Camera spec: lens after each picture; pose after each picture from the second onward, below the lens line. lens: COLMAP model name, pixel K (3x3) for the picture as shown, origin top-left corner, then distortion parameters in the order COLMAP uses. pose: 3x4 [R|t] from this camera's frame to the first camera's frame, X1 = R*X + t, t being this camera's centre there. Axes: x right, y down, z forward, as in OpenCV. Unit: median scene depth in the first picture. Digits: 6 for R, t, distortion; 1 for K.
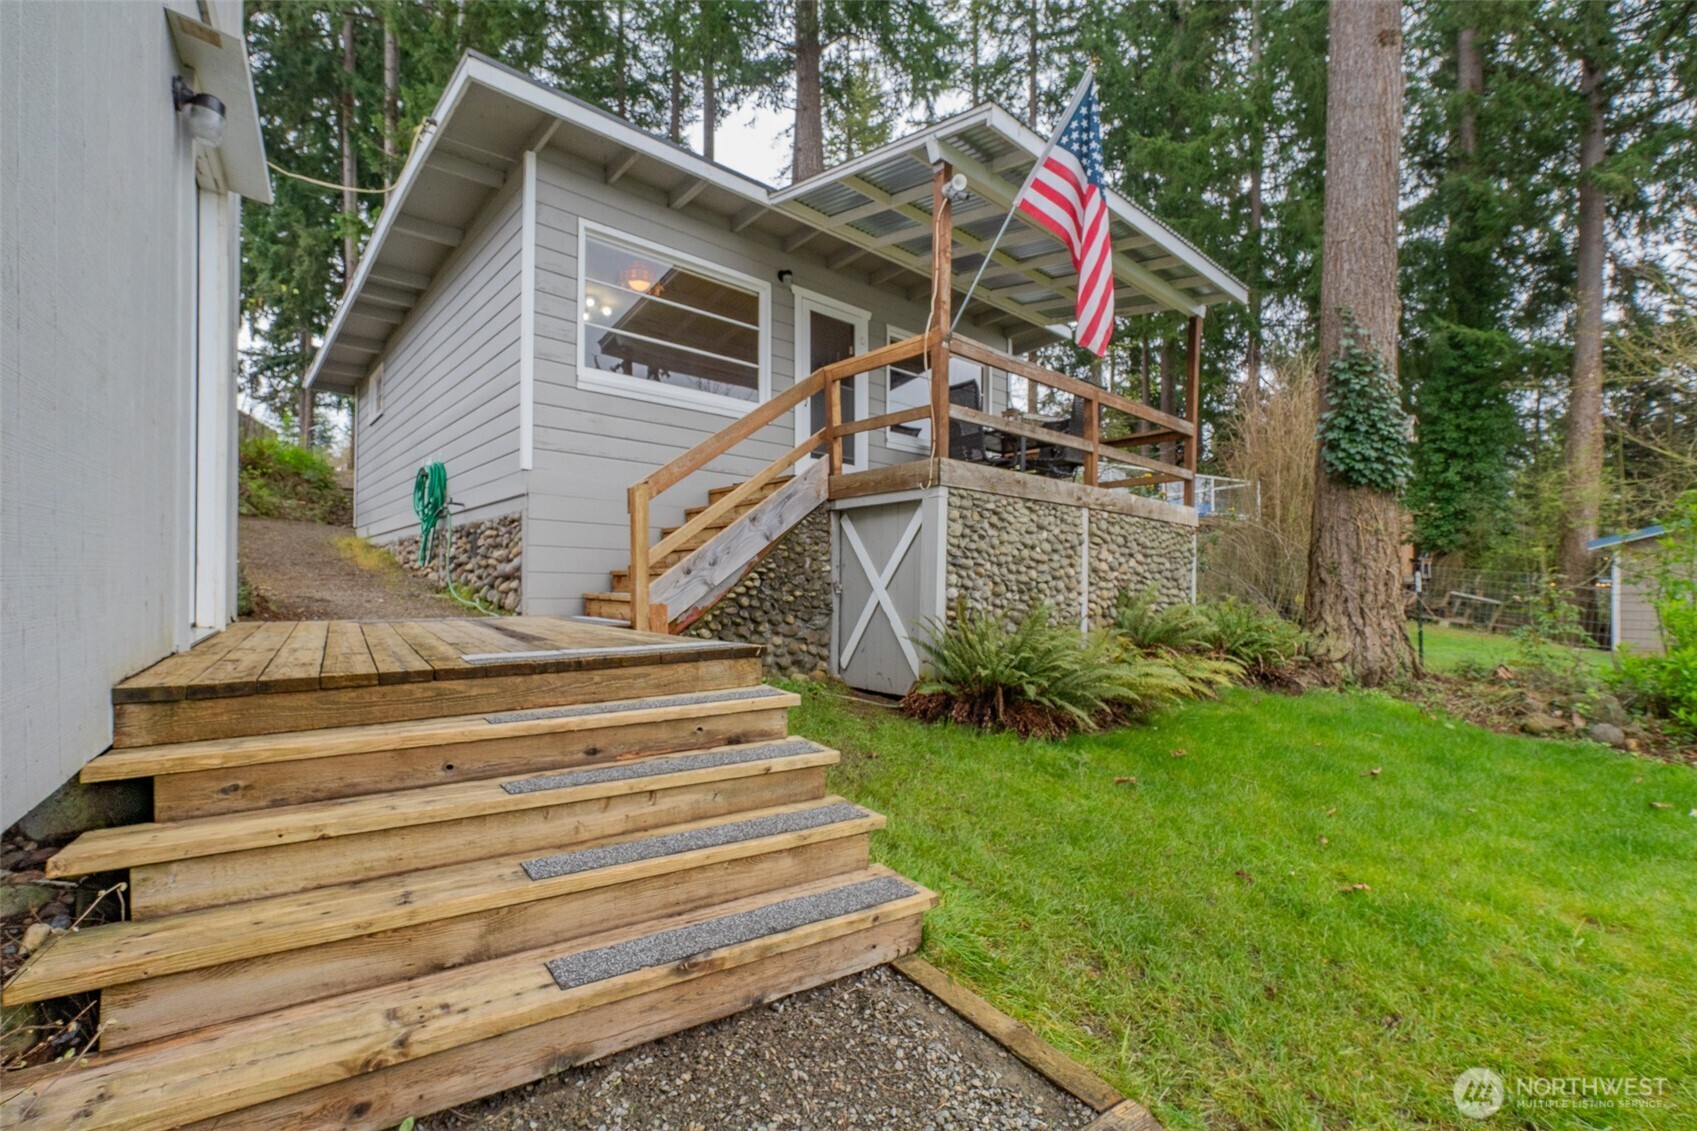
lens RADIAL K [[719.2, 0, 825.0], [0, 719.2, 572.7], [0, 0, 1]] dist [-0.002653, -0.000251]
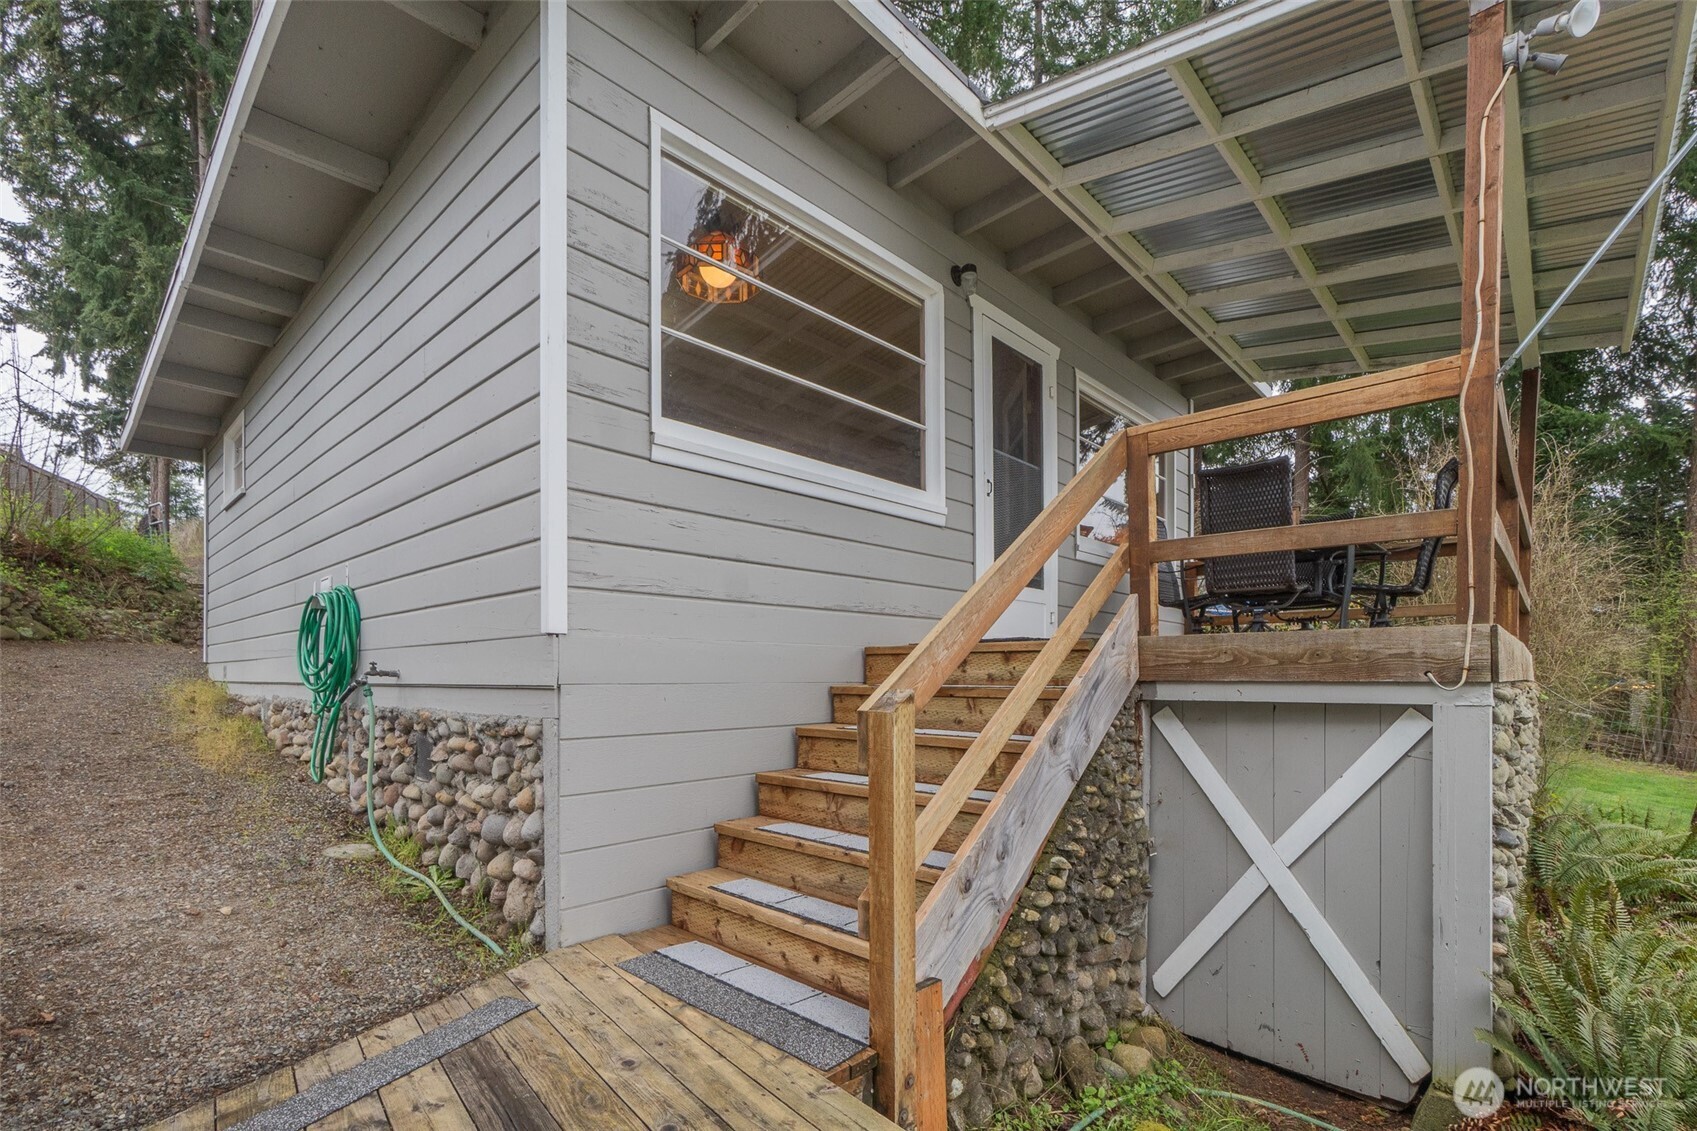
lens RADIAL K [[767.5, 0, 847.5], [0, 767.5, 669.1], [0, 0, 1]] dist [-0.000736, -0.000388]
pose [[0.995128, -0.007904, 0.098271, -0.226877], [0.006824, 0.999913, 0.011322, -0.102484], [-0.098352, -0.010597, 0.995095, 0.400971]]
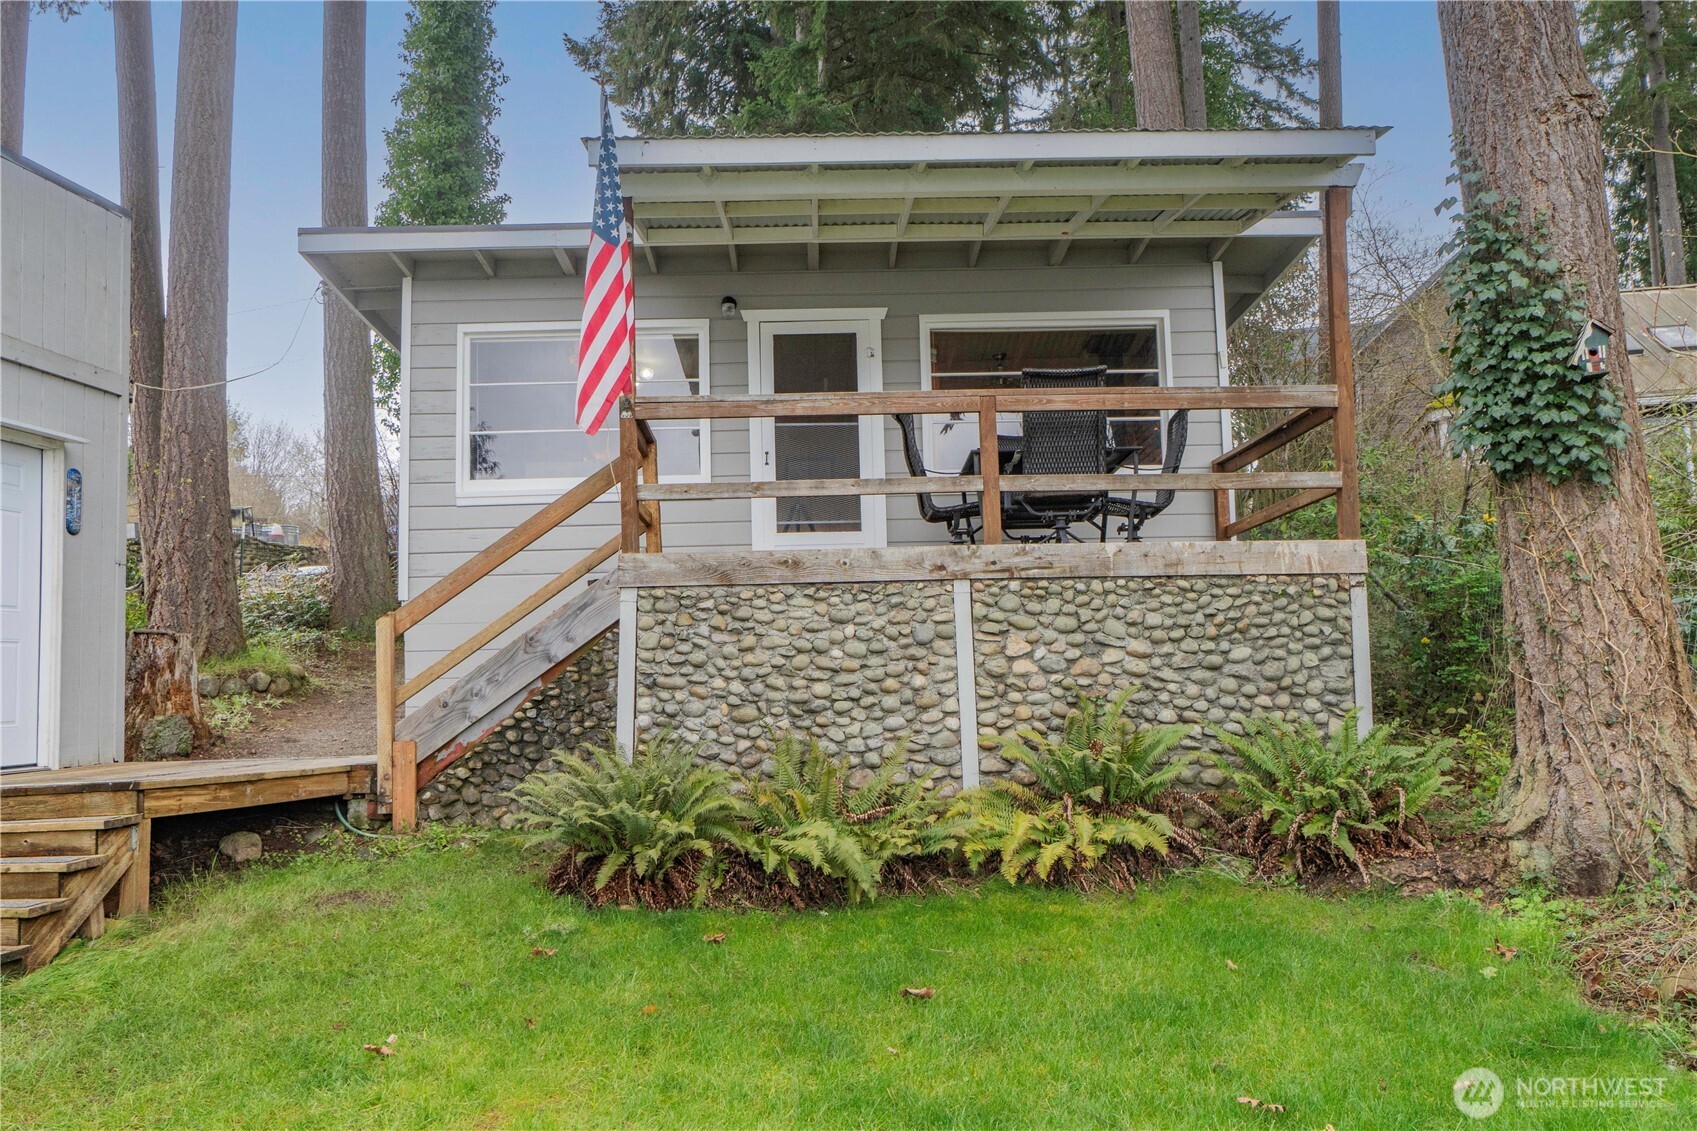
lens RADIAL K [[1281.7, 0, 848.5], [0, 1281.7, 565.5], [0, 0, 1]] dist [-0.000956, -0.002004]
pose [[0.773783, -0.097101, -0.625964, 0.926473], [0.047906, 0.994322, -0.095022, 0.001870], [0.631637, 0.043539, 0.774041, 0.036038]]
